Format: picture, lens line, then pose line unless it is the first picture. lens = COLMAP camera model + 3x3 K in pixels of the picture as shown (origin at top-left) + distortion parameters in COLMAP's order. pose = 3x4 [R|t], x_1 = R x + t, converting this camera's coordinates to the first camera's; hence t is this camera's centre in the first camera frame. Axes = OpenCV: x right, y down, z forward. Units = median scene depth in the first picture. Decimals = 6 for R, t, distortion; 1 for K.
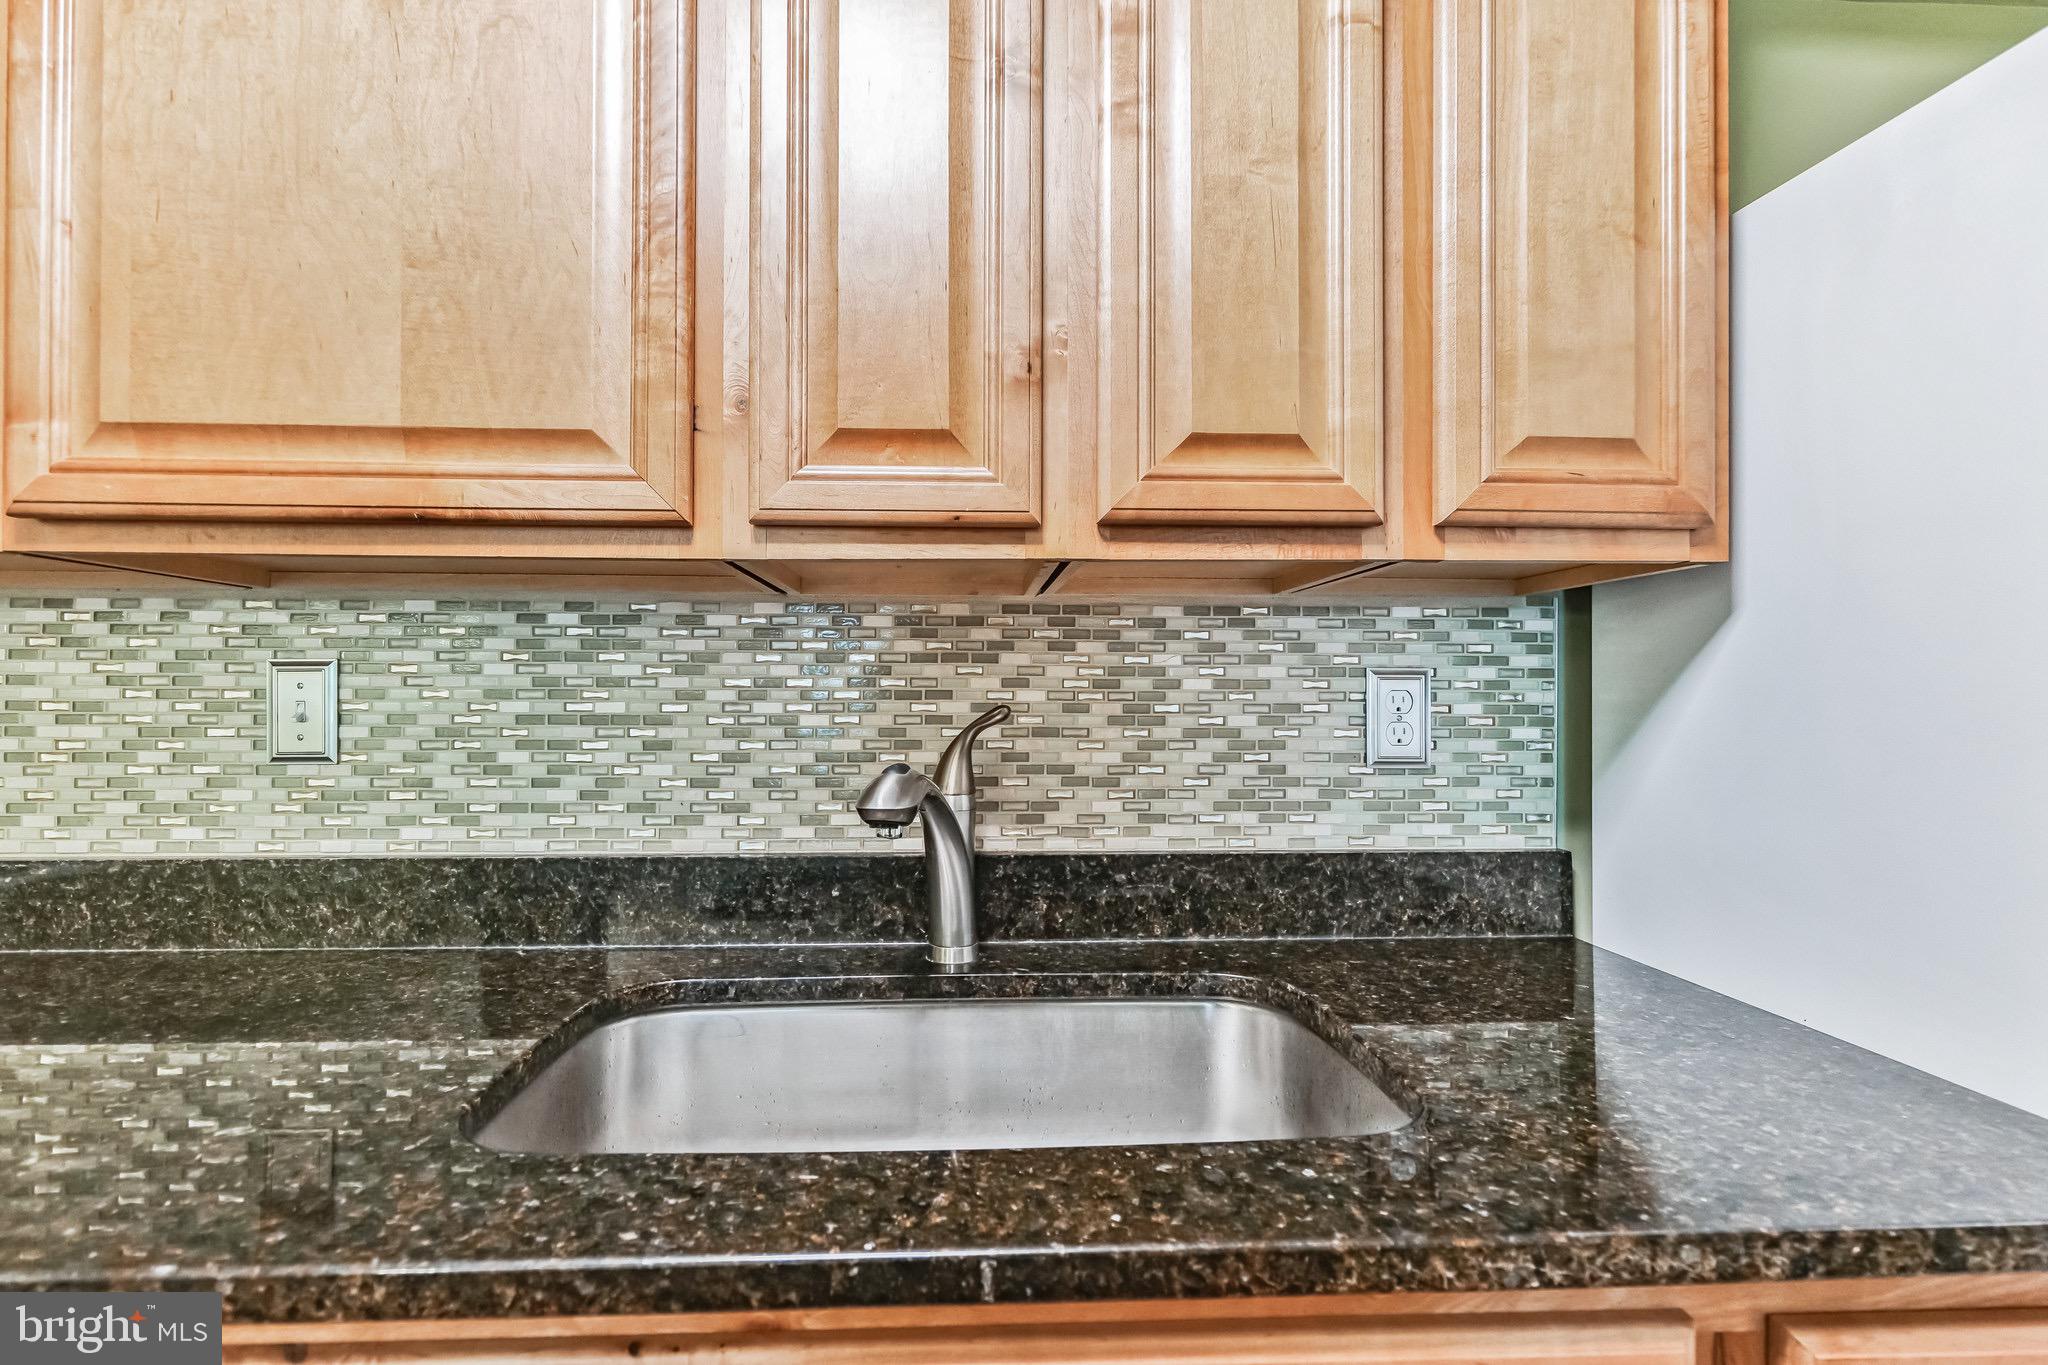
lens RADIAL K [[944.2, 0, 994.4], [0, 944.2, 687.4], [0, 0, 1]] dist [0.002878, -0.000167]
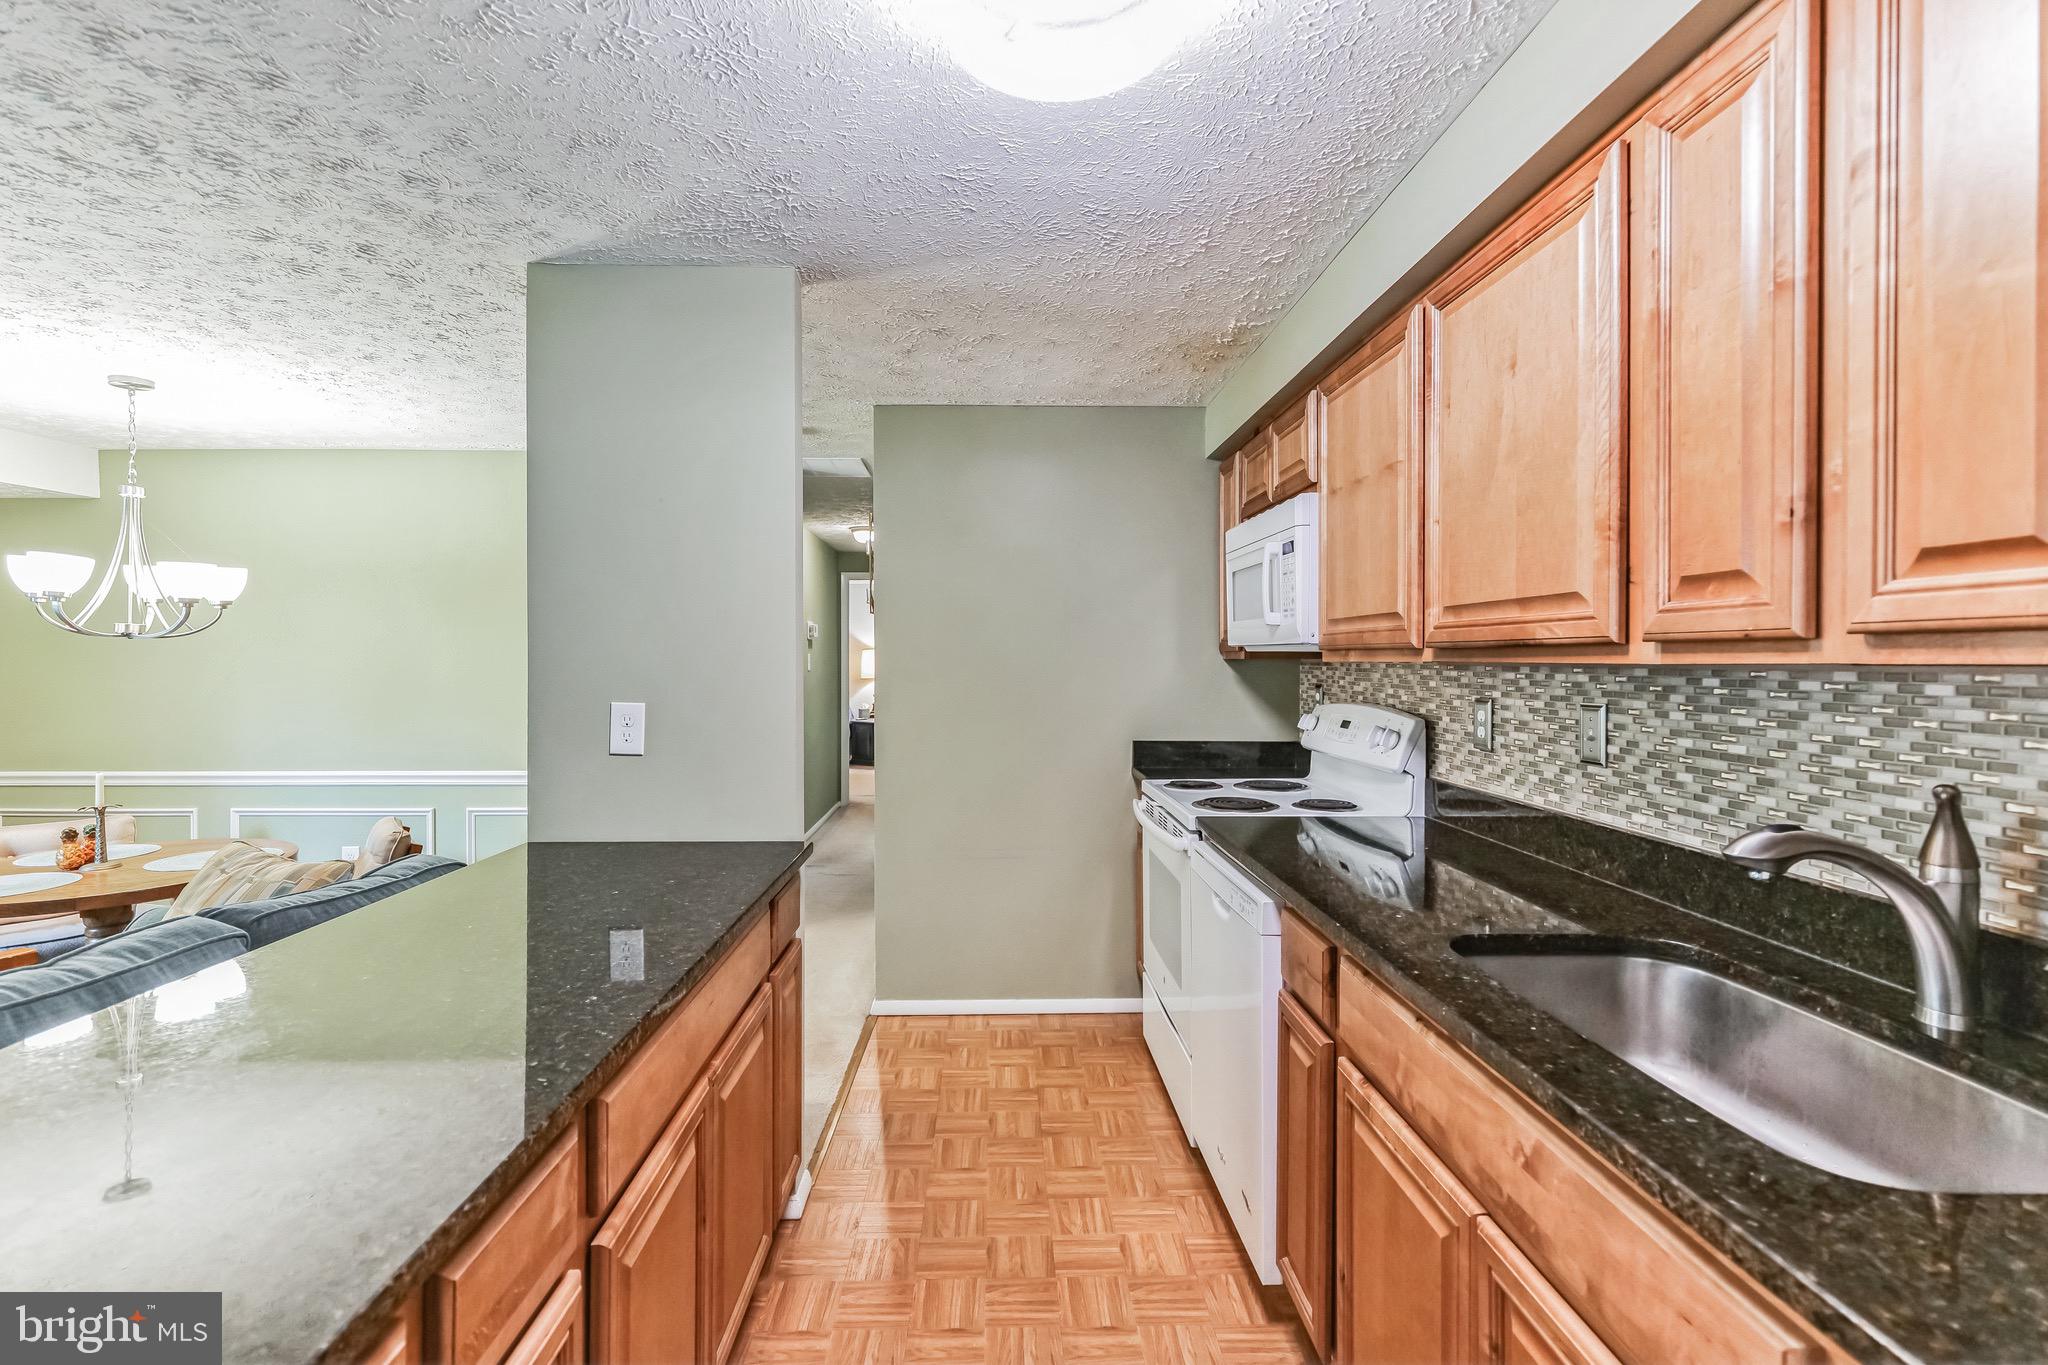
lens RADIAL K [[944.2, 0, 998.7], [0, 944.2, 662.0], [0, 0, 1]] dist [0.002878, -0.000167]
pose [[-0.028382, 0.001442, -0.999596, 0.967687], [0.005912, 0.999982, 0.001274, -0.110676], [0.999580, -0.005873, -0.028390, -0.006865]]
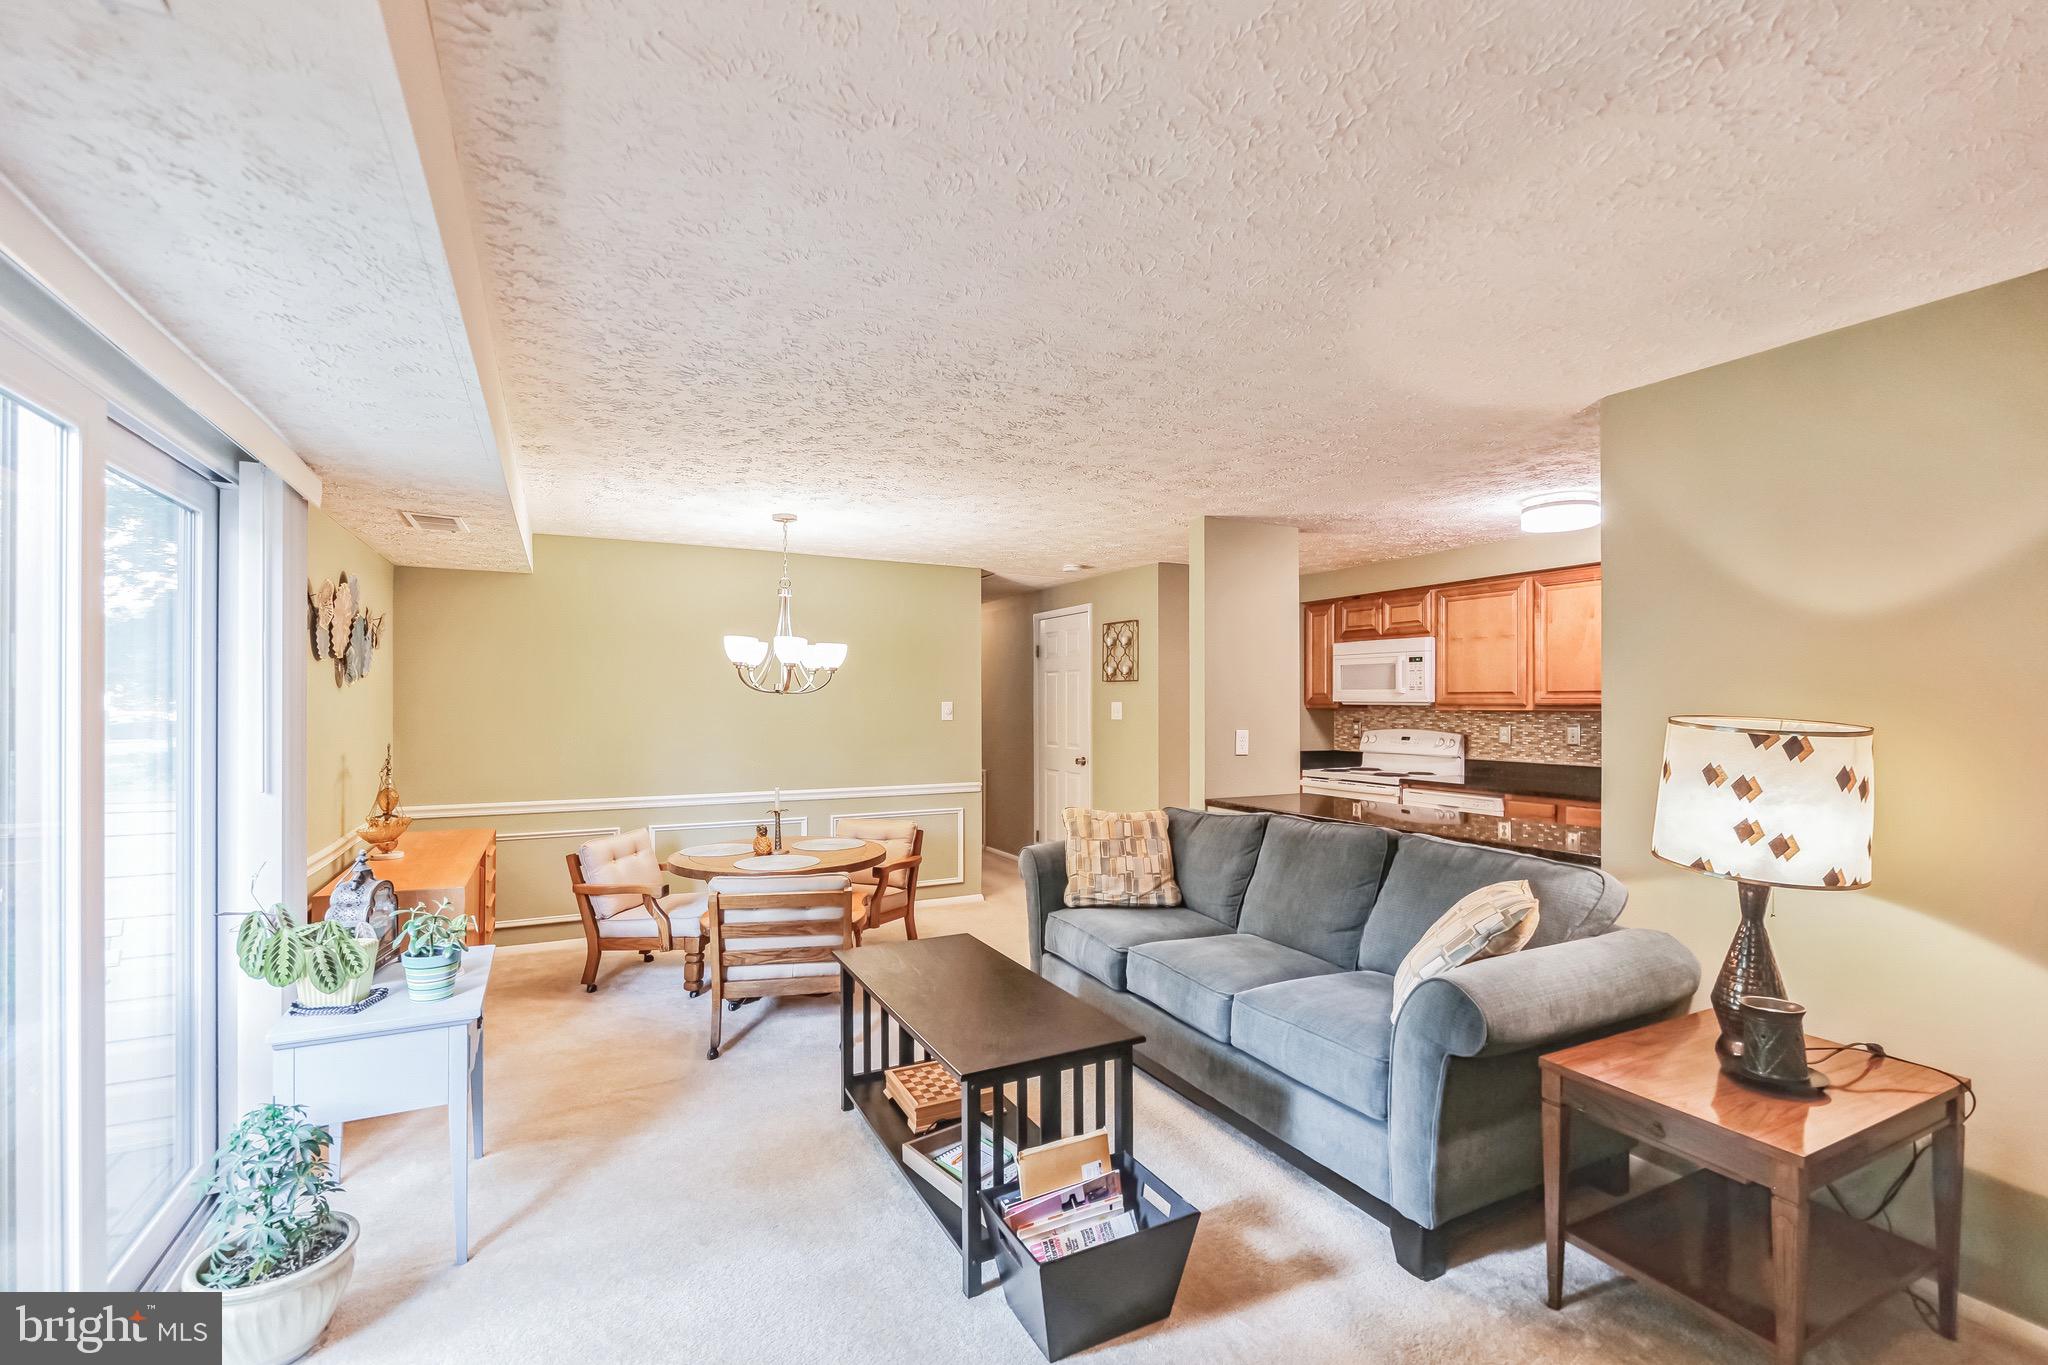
lens RADIAL K [[854.2, 0, 1025.7], [0, 854.2, 699.4], [0, 0, 1]] dist [-0.006438, 0.000098]
pose [[0.429190, -0.009428, -0.903165, 2.026931], [0.002087, 0.999953, -0.009447, -0.125184], [0.903212, 0.002169, 0.429190, -3.432921]]
